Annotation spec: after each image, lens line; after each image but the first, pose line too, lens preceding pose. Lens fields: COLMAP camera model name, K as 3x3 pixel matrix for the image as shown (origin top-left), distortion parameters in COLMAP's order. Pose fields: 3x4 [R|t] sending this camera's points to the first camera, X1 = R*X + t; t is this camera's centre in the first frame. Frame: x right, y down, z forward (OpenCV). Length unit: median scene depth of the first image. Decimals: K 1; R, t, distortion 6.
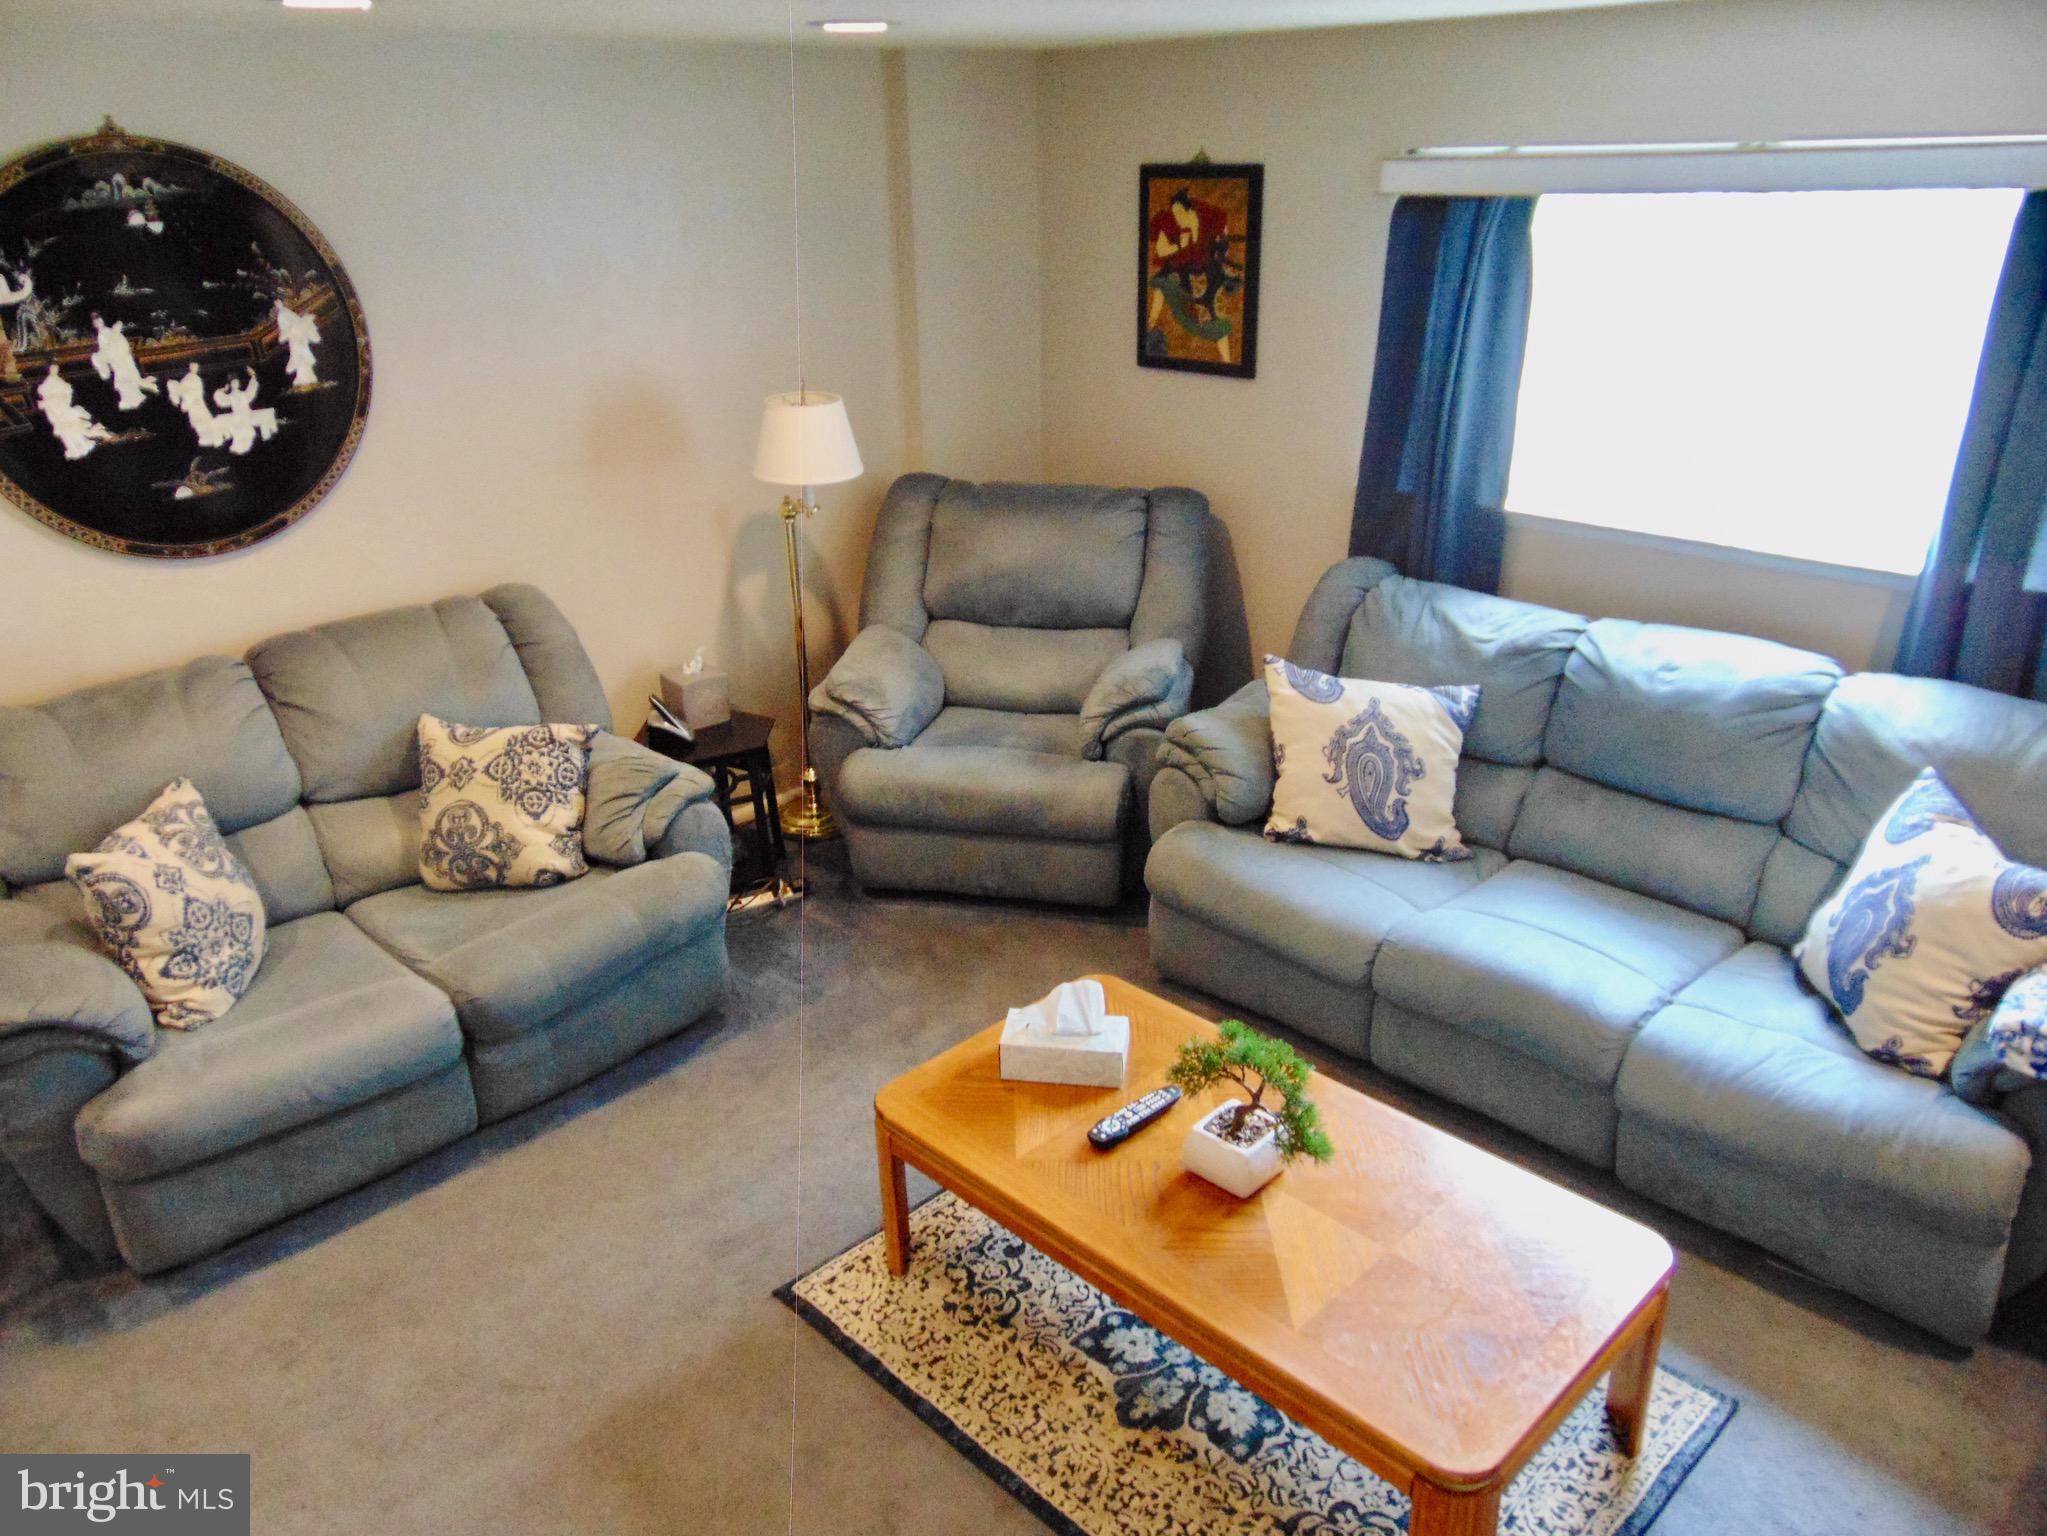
lens RADIAL K [[1515.3, 0, 1020.0], [0, 1515.3, 774.2], [0, 0, 1]] dist [-0.011926, 0.027200]
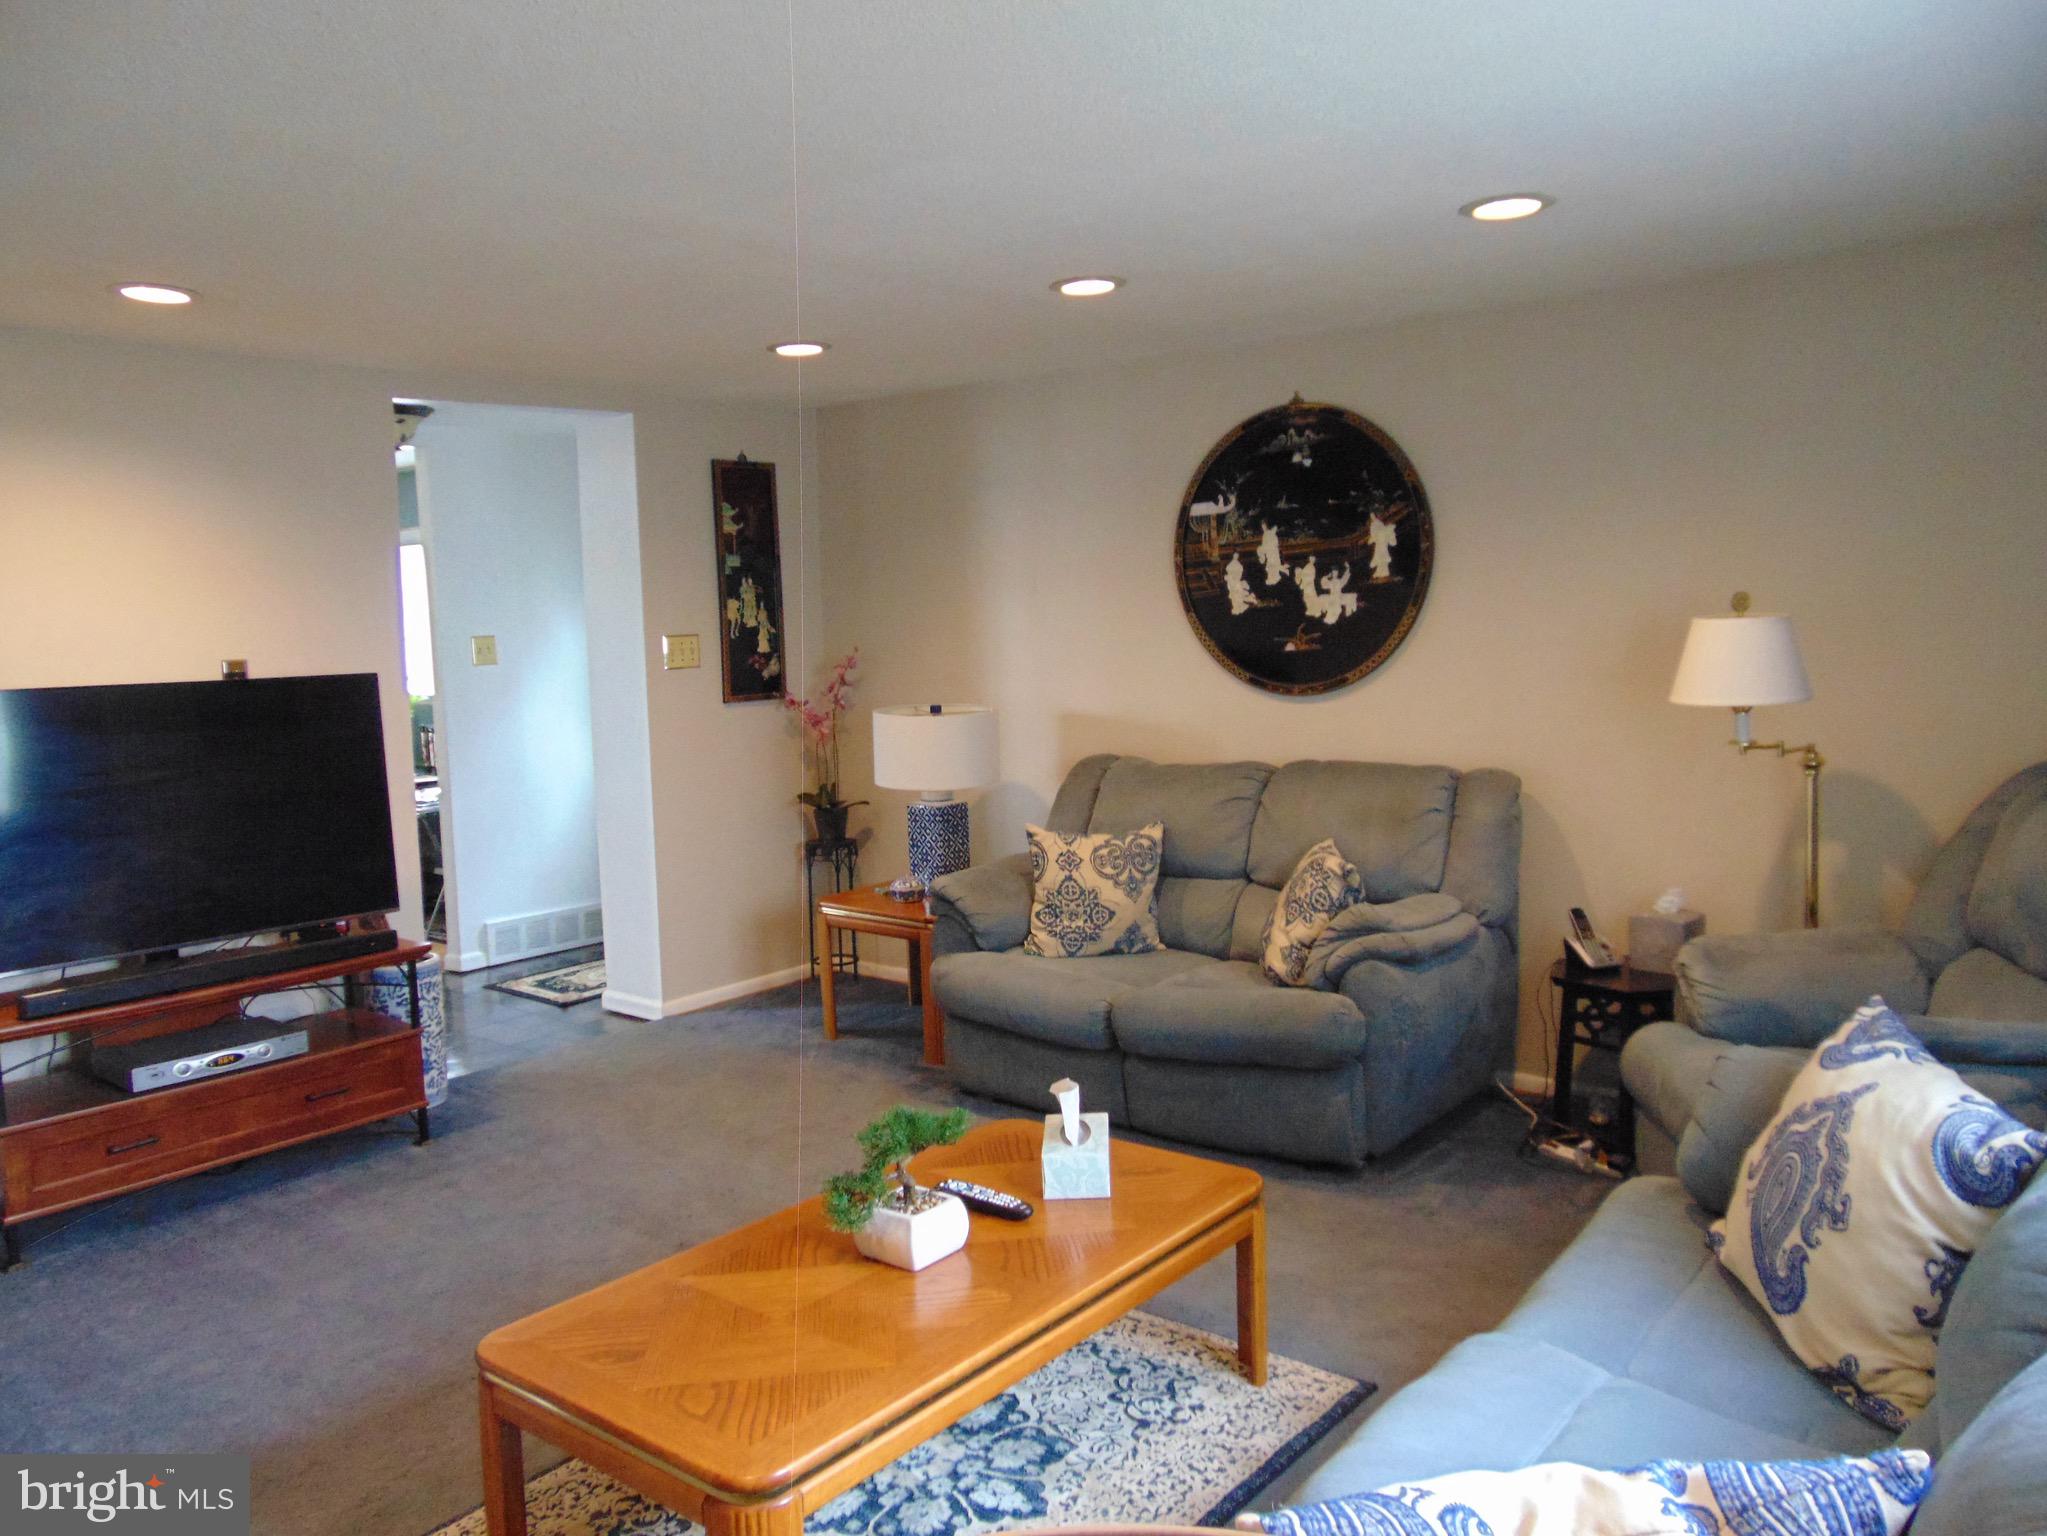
lens RADIAL K [[1515.3, 0, 1023.5], [0, 1515.3, 764.9], [0, 0, 1]] dist [-0.011926, 0.027200]
pose [[0.123691, 0.116846, -0.985417, 0.798873], [-0.358750, 0.931141, 0.065379, -0.090354], [0.925202, 0.345432, 0.157093, 0.603875]]
